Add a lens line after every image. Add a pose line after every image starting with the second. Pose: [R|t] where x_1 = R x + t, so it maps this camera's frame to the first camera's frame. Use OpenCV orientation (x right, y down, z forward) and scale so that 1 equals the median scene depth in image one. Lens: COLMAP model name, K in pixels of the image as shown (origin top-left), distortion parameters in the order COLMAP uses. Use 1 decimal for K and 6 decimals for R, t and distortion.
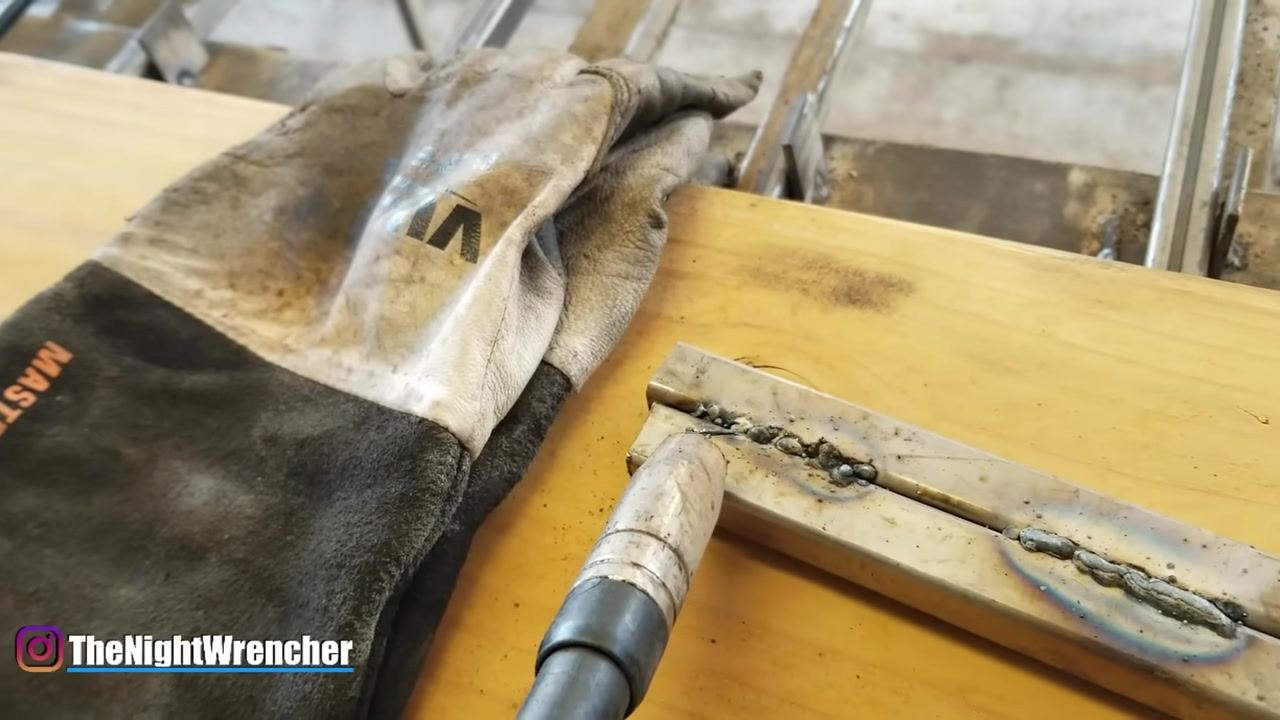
lens RADIAL K [[1201.7, 0, 643.7], [0, 1201.7, 327.2], [0, 0, 1]] dist [0.122364, -0.310917]
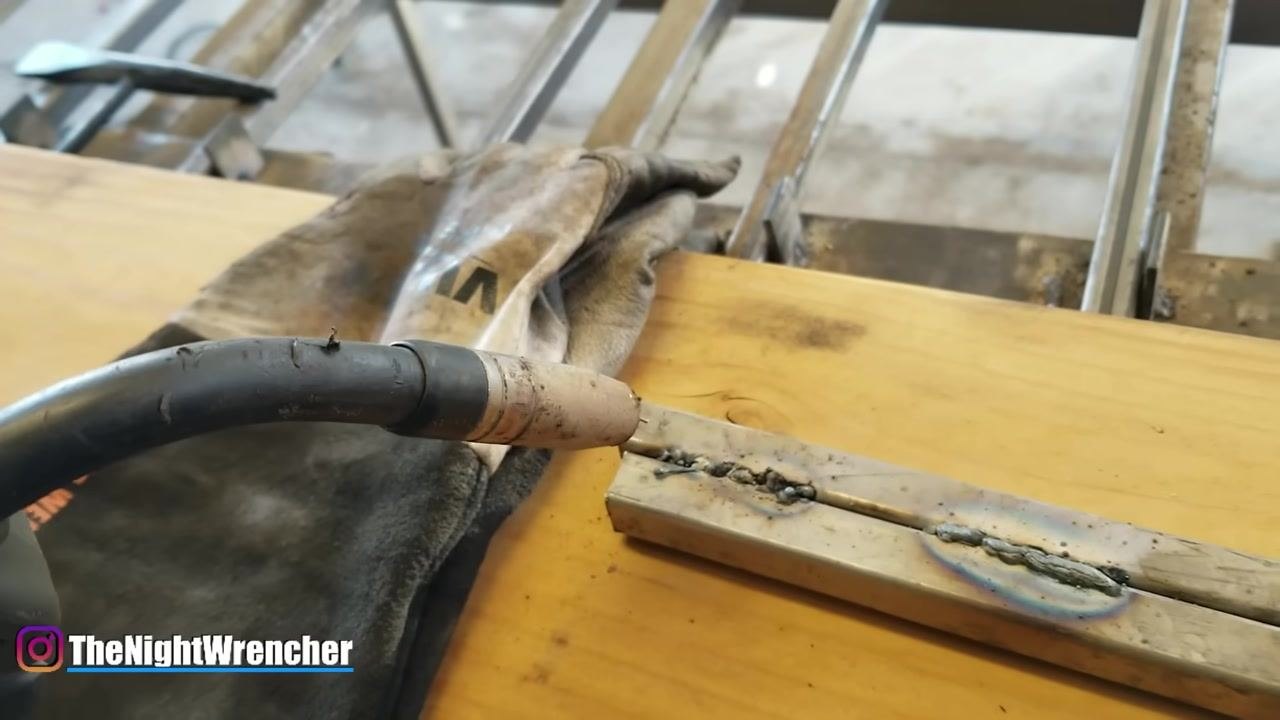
lens RADIAL K [[1201.7, 0, 643.7], [0, 1201.7, 327.2], [0, 0, 1]] dist [0.122364, -0.310917]
pose [[0.999445, -0.019052, -0.027315, 0.039211], [0.016480, 0.995671, -0.091472, 0.066076], [0.028940, 0.090971, 0.995433, -0.167733]]
